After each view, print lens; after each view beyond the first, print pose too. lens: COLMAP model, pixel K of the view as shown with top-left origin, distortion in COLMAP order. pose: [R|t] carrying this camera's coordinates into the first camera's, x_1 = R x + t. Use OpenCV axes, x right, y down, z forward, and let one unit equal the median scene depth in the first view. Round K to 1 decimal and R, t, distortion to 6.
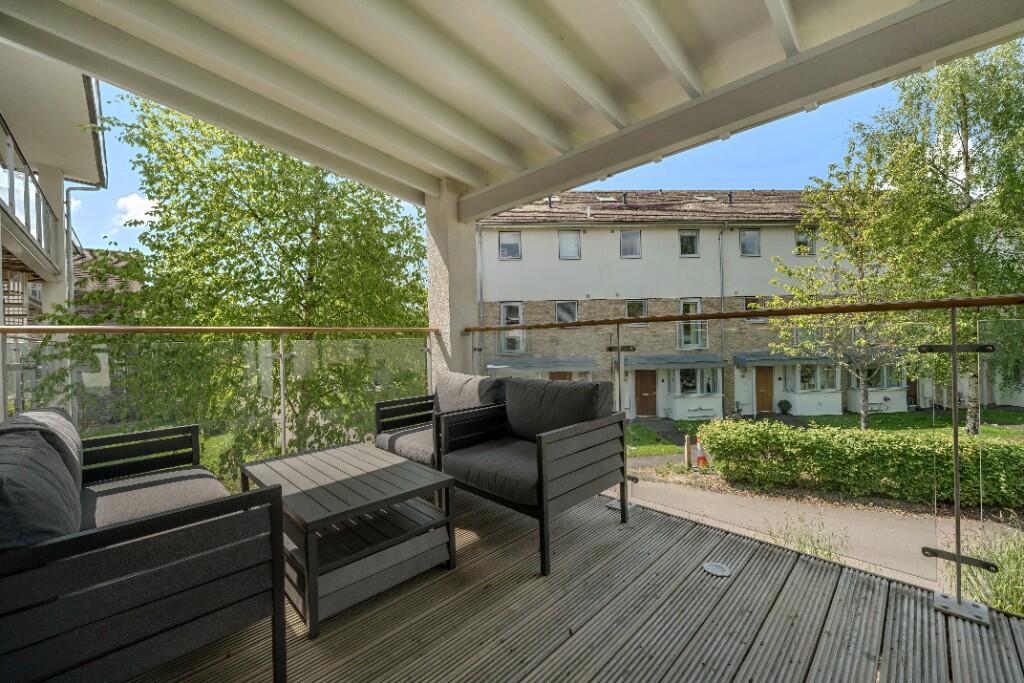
lens RADIAL K [[412.3, 0, 510.5], [0, 412.3, 342.8], [0, 0, 1]] dist [0.001868, 0.000178]
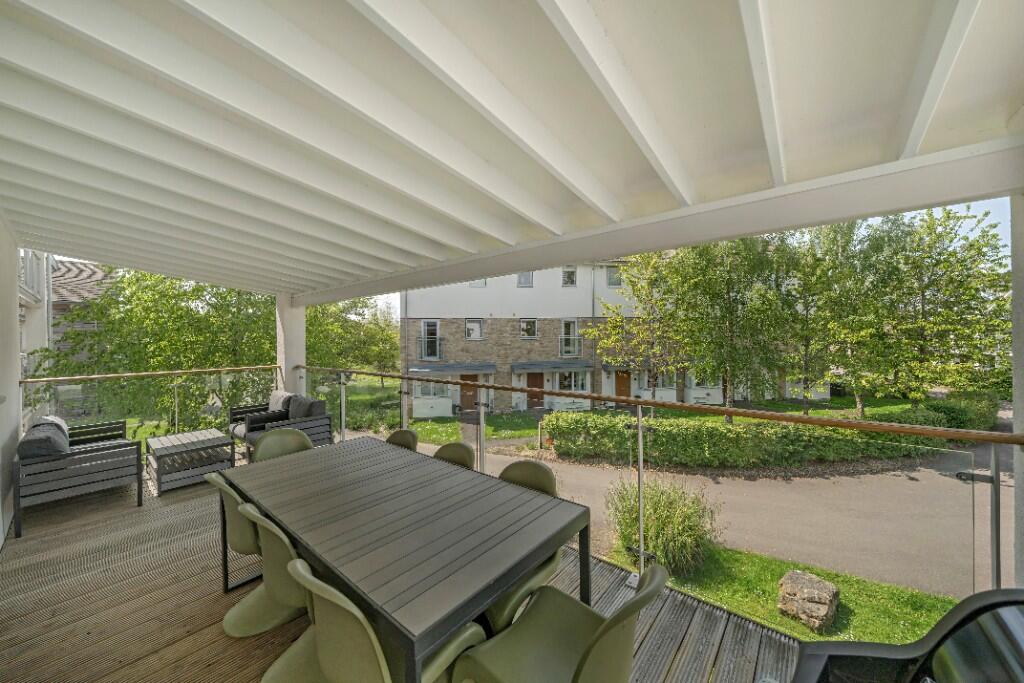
lens RADIAL K [[365.8, 0, 513.6], [0, 365.8, 337.9], [0, 0, 1]] dist [-0.001747, -0.000268]
pose [[0.995040, 0.013055, 0.098612, 0.147313], [-0.012183, 0.999881, -0.009436, -0.033098], [-0.098723, 0.008188, 0.995081, -0.151935]]
